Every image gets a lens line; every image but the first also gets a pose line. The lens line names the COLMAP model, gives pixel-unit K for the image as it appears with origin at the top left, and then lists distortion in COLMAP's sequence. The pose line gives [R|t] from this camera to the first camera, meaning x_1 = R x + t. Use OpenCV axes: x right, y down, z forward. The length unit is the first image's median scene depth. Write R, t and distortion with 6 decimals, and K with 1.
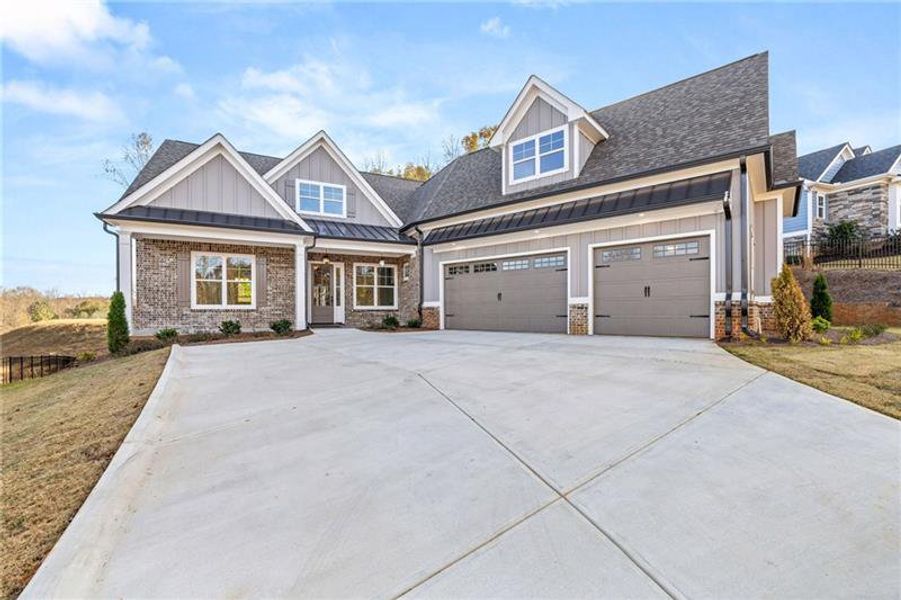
lens RADIAL K [[384.4, 0, 447.0], [0, 384.4, 312.5], [0, 0, 1]] dist [0.001834, 0.000290]
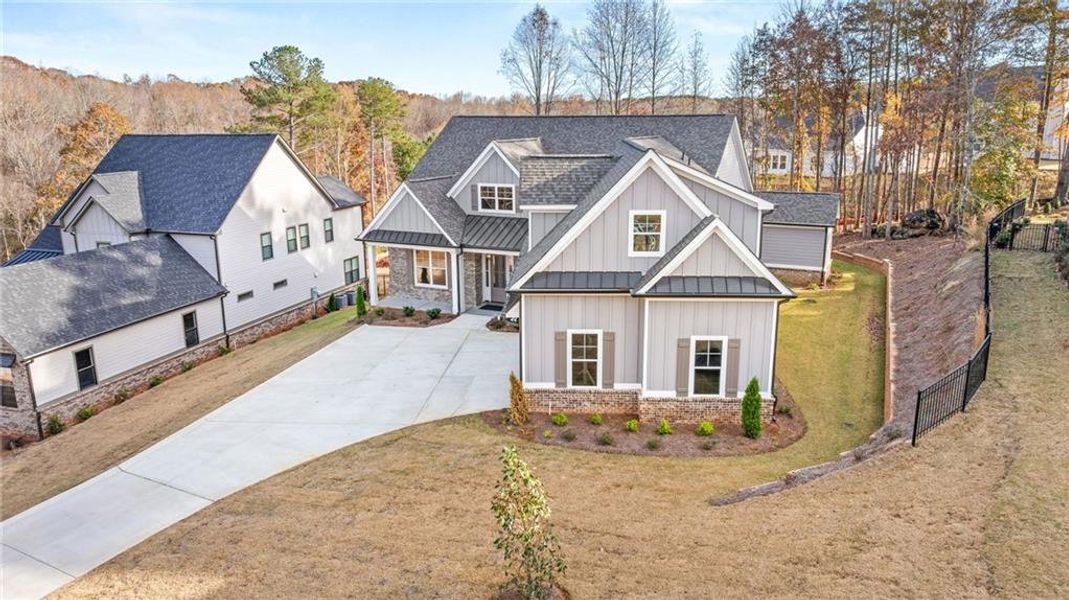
lens RADIAL K [[747.7, 0, 551.5], [0, 747.7, 296.8], [0, 0, 1]] dist [-0.020290, 0.031705]
pose [[0.627531, 0.184181, -0.756493, 1.693512], [-0.000706, 0.971752, 0.236004, -0.593810], [0.778591, -0.147565, 0.609935, -0.316144]]
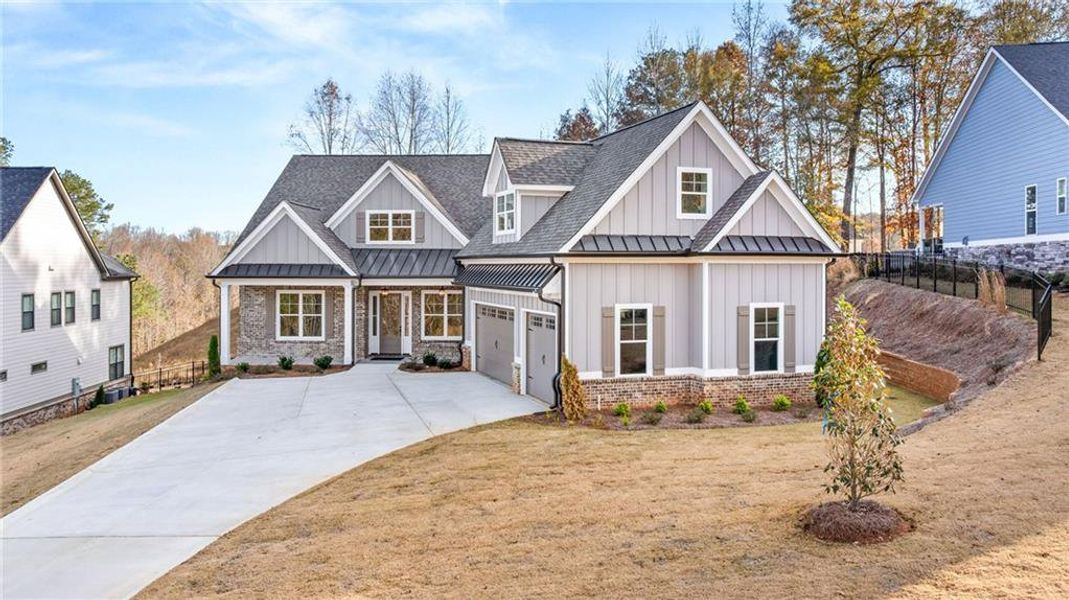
lens RADIAL K [[803.7, 0, 535.6], [0, 803.7, 272.7], [0, 0, 1]] dist [-0.003506, -0.034741]
pose [[0.868865, 0.010317, -0.494942, 1.118793], [-0.006659, 0.999936, 0.009154, -0.221103], [0.495005, -0.004658, 0.868878, -0.661529]]
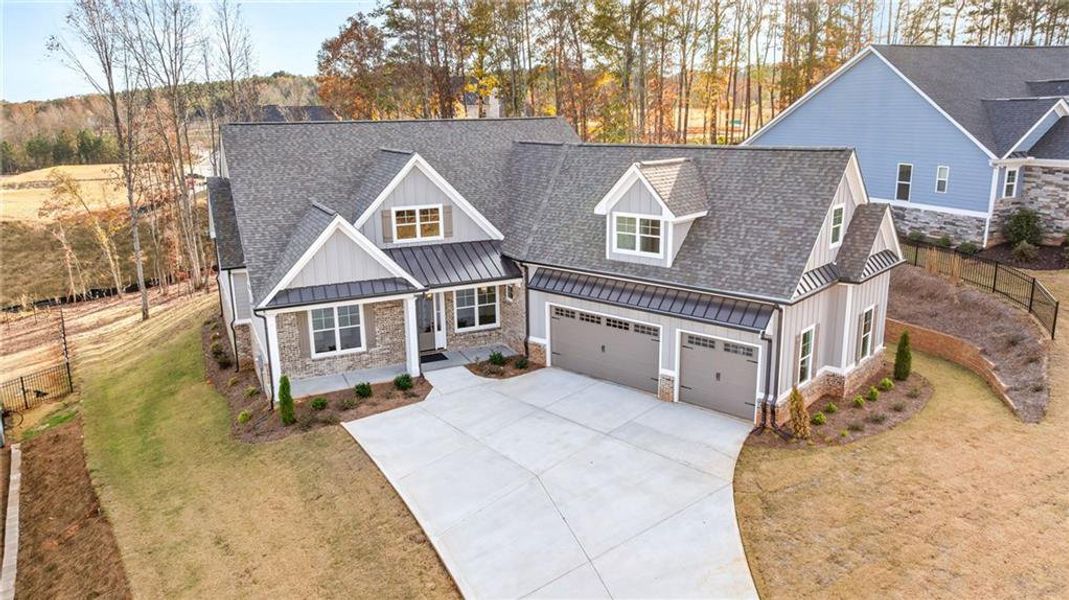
lens RADIAL K [[747.7, 0, 539.4], [0, 747.7, 292.6], [0, 0, 1]] dist [-0.020290, 0.031705]
pose [[0.999786, -0.004644, -0.020174, 0.003131], [0.009135, 0.973469, 0.228635, -0.599360], [0.018577, -0.228771, 0.973303, -0.871506]]
